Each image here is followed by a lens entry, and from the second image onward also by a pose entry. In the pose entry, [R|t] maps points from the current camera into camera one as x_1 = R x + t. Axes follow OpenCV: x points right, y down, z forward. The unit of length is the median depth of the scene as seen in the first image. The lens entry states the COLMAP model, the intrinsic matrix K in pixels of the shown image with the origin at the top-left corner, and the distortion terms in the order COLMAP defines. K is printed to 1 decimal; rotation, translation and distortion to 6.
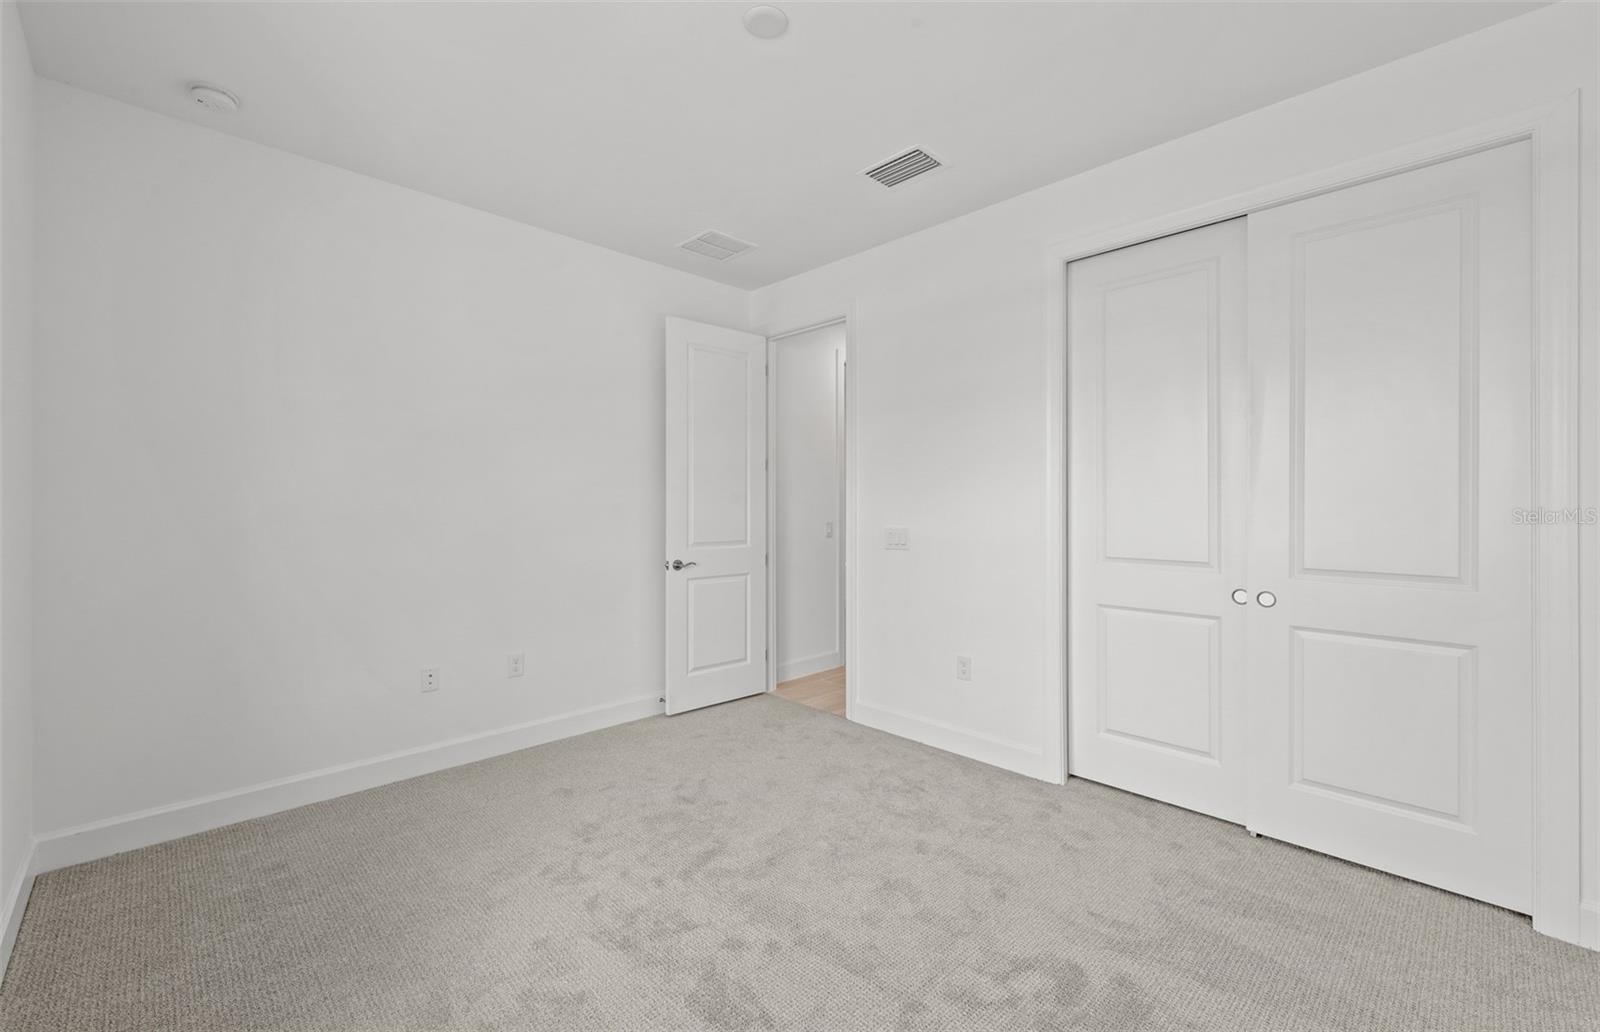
lens RADIAL K [[669.8, 0, 804.3], [0, 669.8, 512.7], [0, 0, 1]] dist [0.001650, 0.000155]
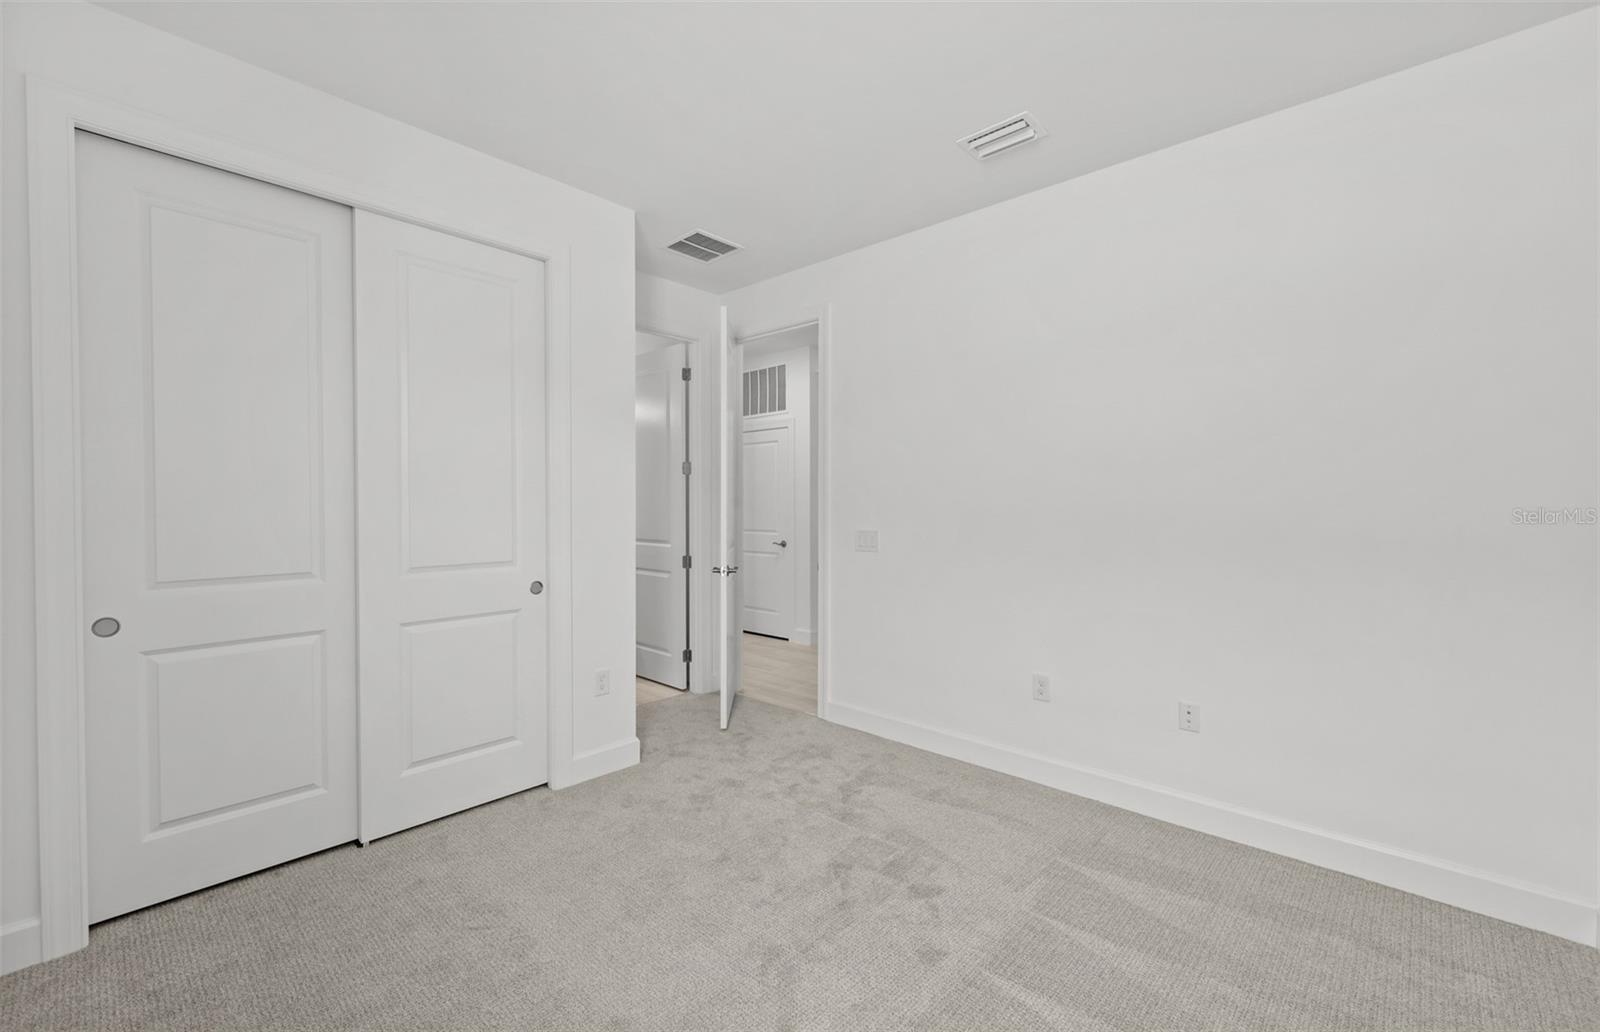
lens RADIAL K [[669.8, 0, 804.3], [0, 669.8, 512.7], [0, 0, 1]] dist [0.001650, 0.000155]
pose [[-0.072675, -0.007419, 0.997328, -0.448040], [0.014063, 0.999865, 0.008462, -0.005661], [-0.997257, 0.014641, -0.072561, 0.535072]]
